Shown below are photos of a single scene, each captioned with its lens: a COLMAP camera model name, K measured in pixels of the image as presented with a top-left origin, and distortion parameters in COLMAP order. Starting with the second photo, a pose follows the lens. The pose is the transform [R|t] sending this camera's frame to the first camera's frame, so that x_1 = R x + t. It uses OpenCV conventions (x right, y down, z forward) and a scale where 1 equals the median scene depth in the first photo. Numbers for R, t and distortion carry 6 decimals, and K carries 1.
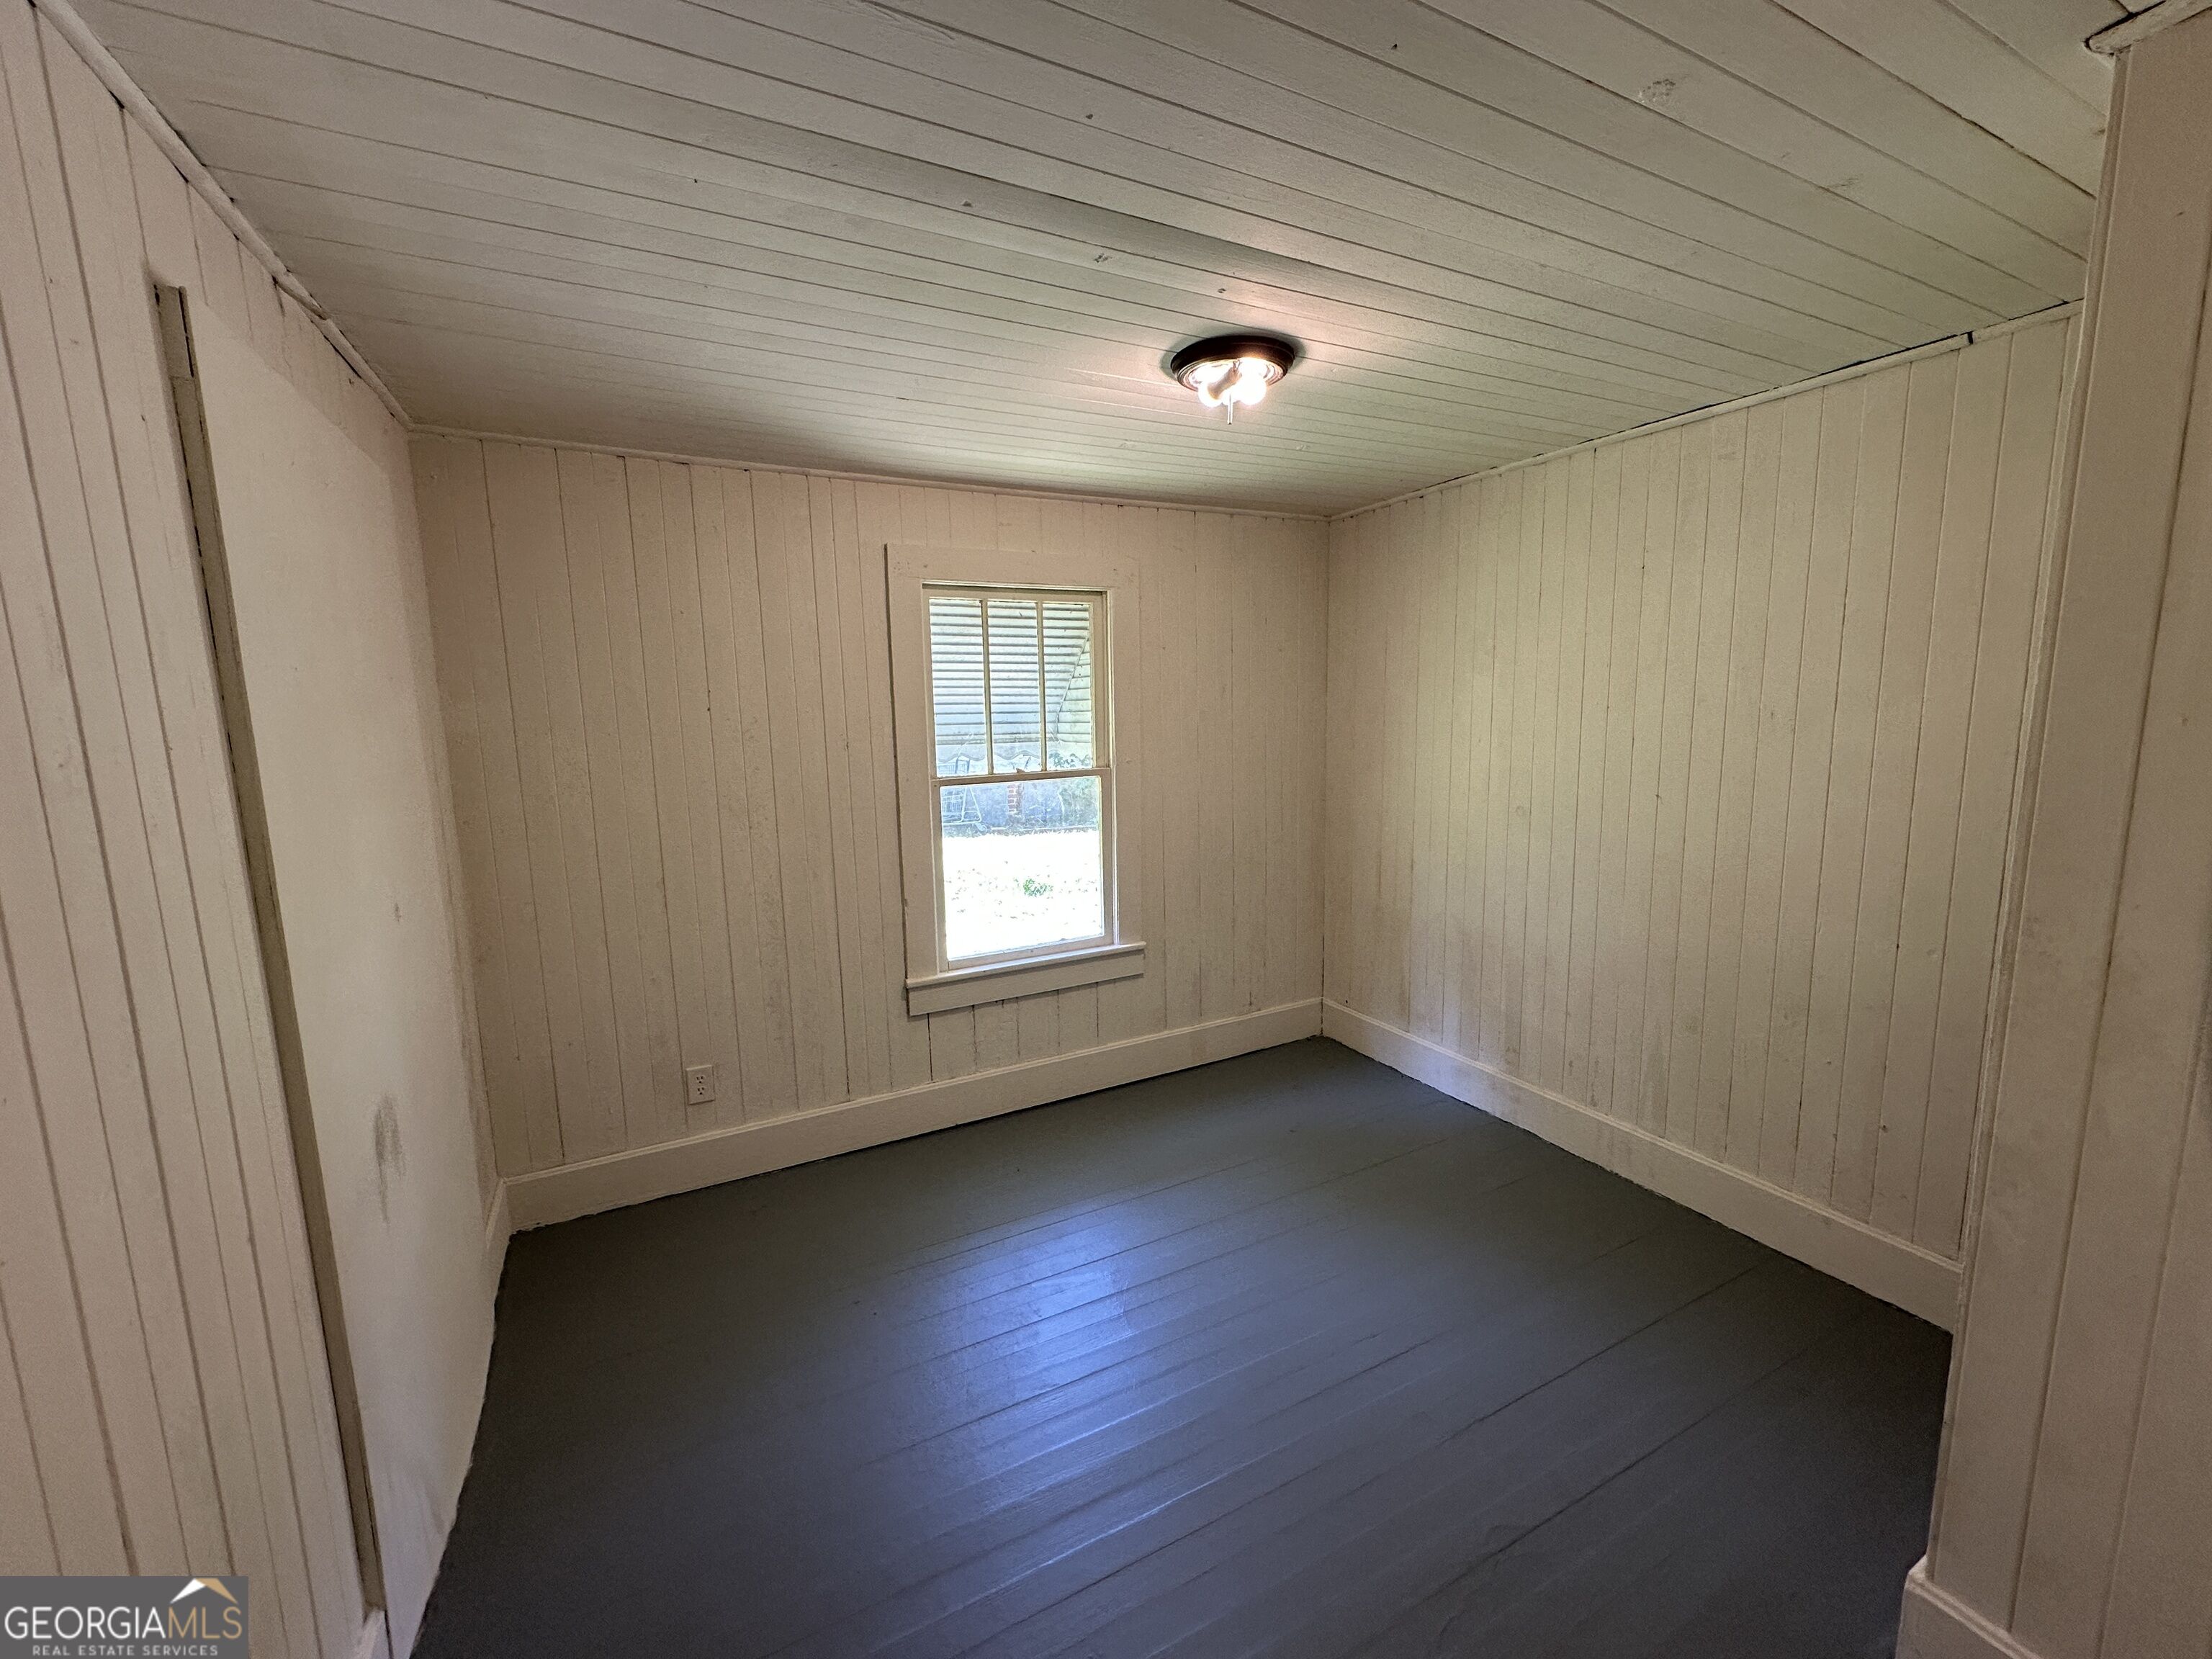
lens RADIAL K [[880.9, 0, 1104.9], [0, 880.9, 825.9], [0, 0, 1]] dist [-0.003277, -0.000444]
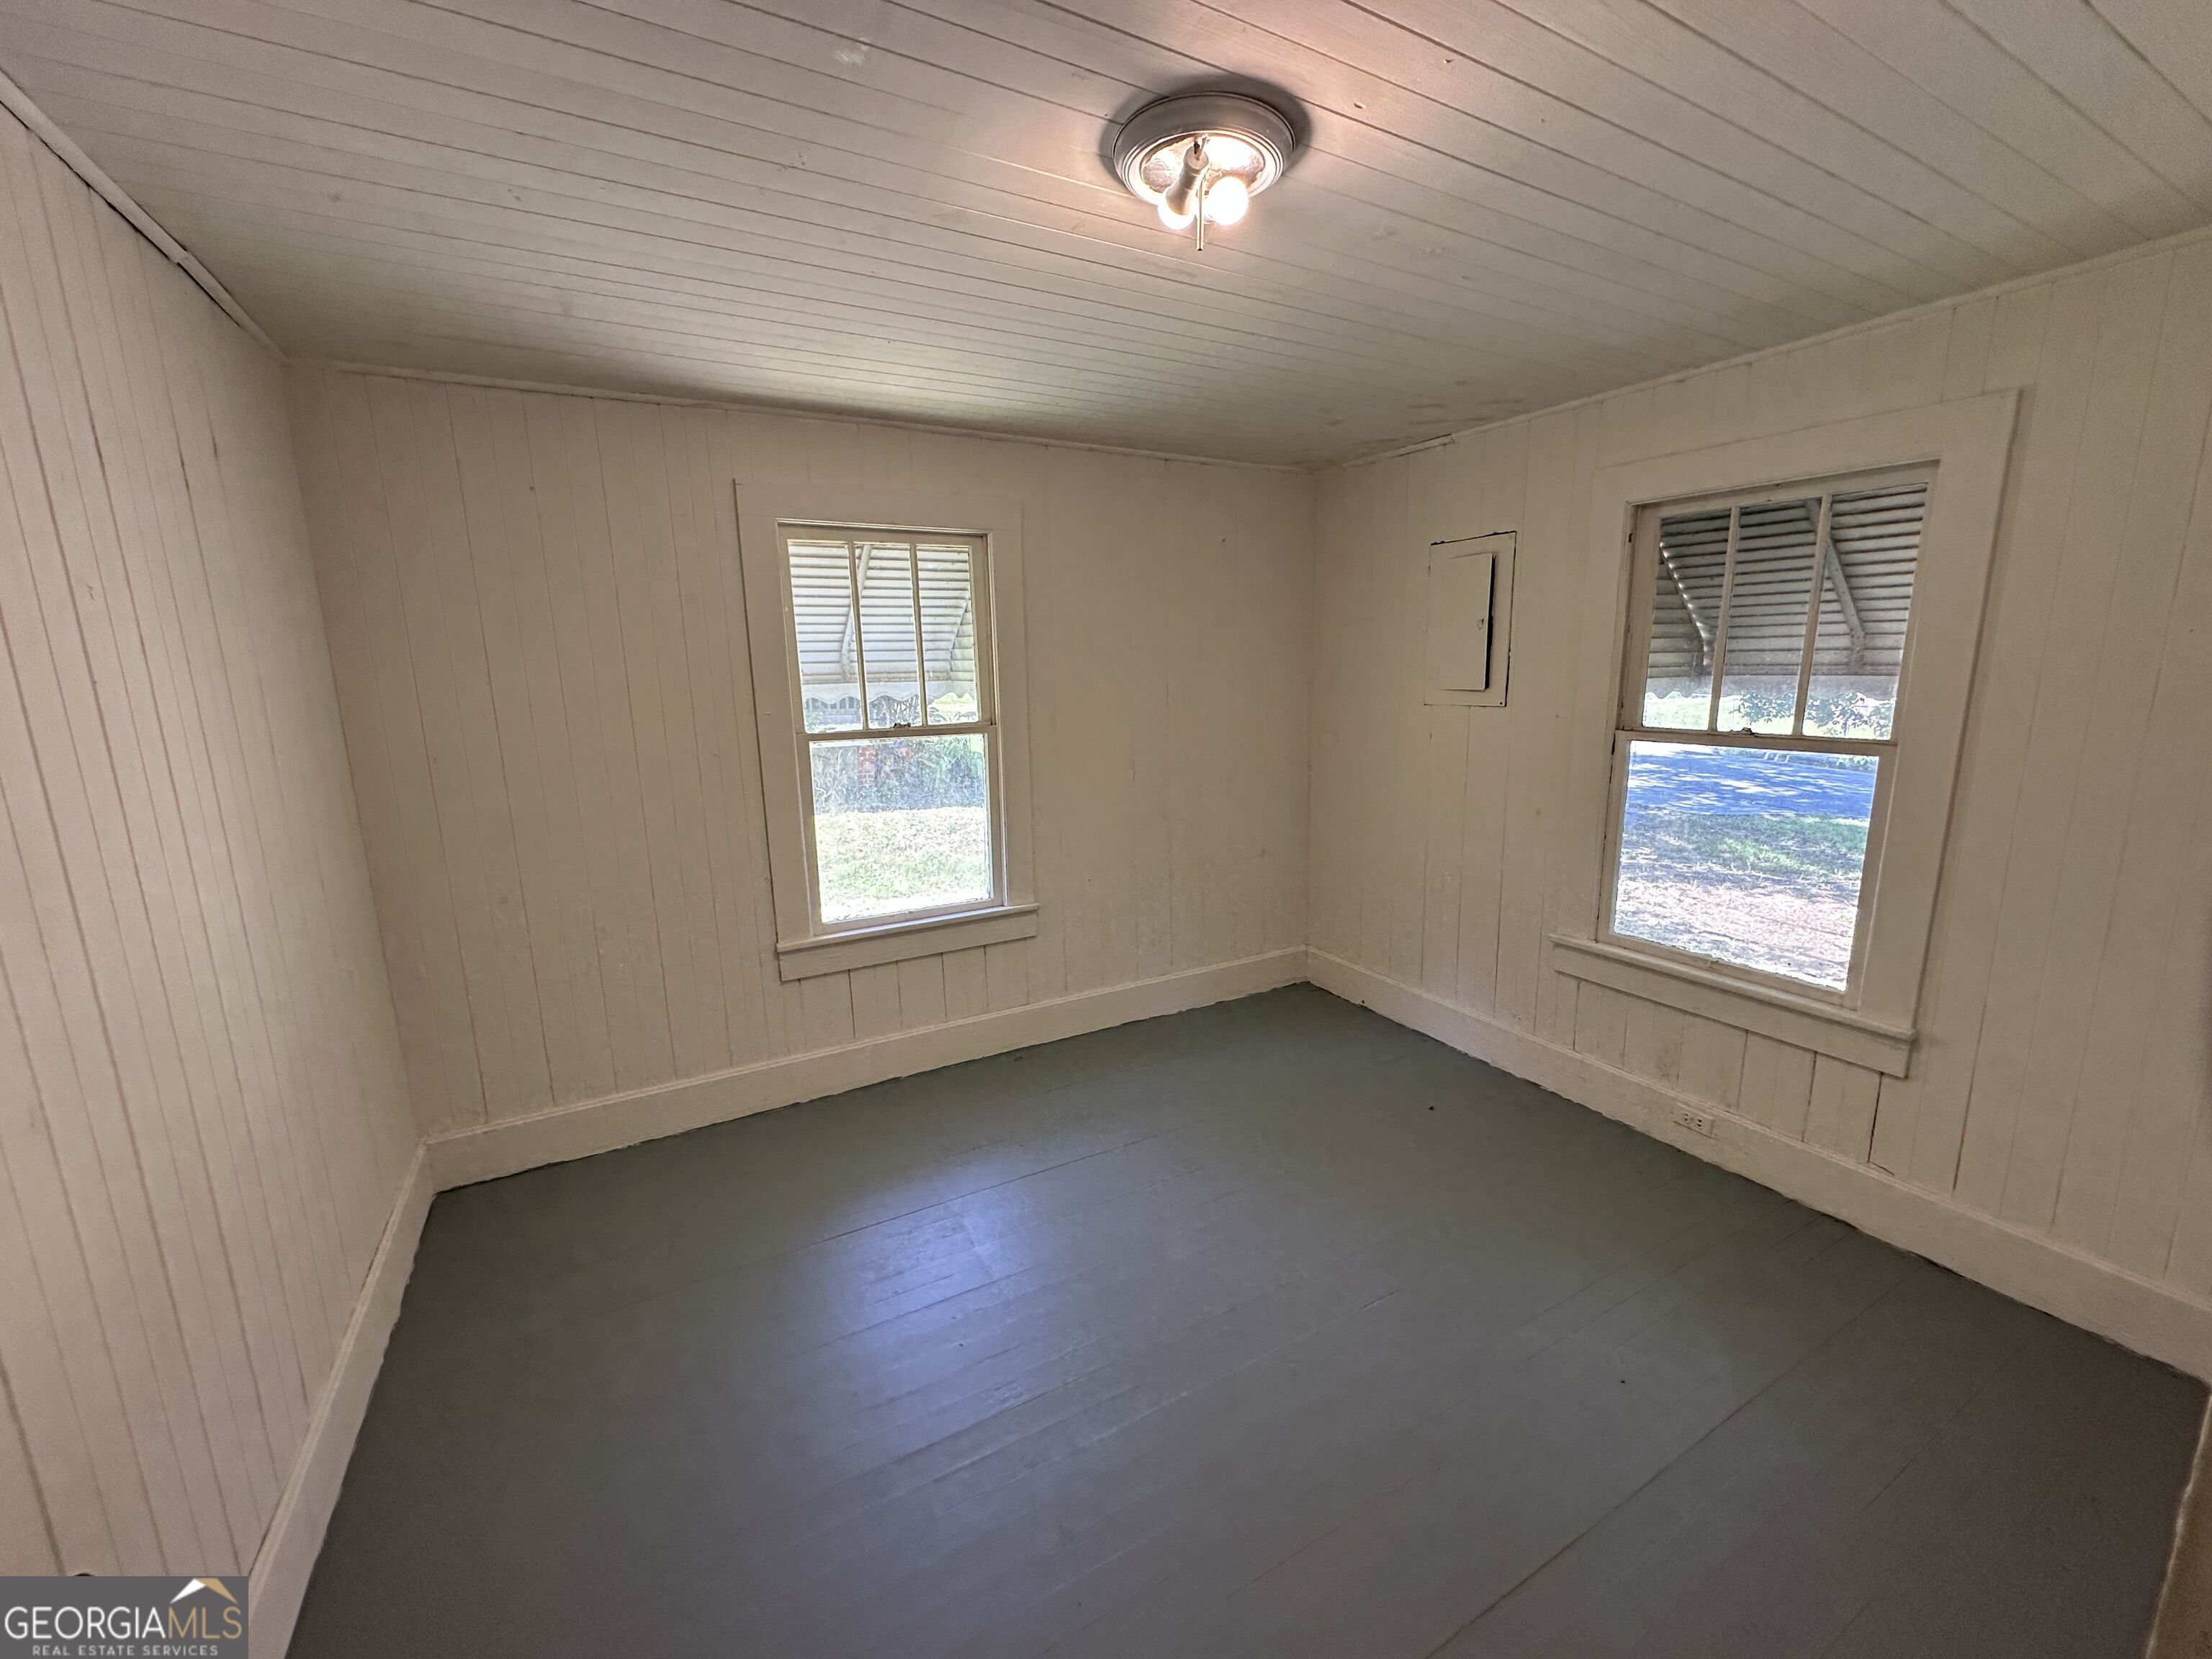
lens RADIAL K [[878.9, 0, 1119.4], [0, 878.9, 835.6], [0, 0, 1]] dist [0.015650, -0.000068]
pose [[0.999334, 0.005365, 0.036088, 0.109281], [-0.007764, 0.997744, 0.066688, -0.009136], [-0.035649, -0.066924, 0.997121, 0.035093]]
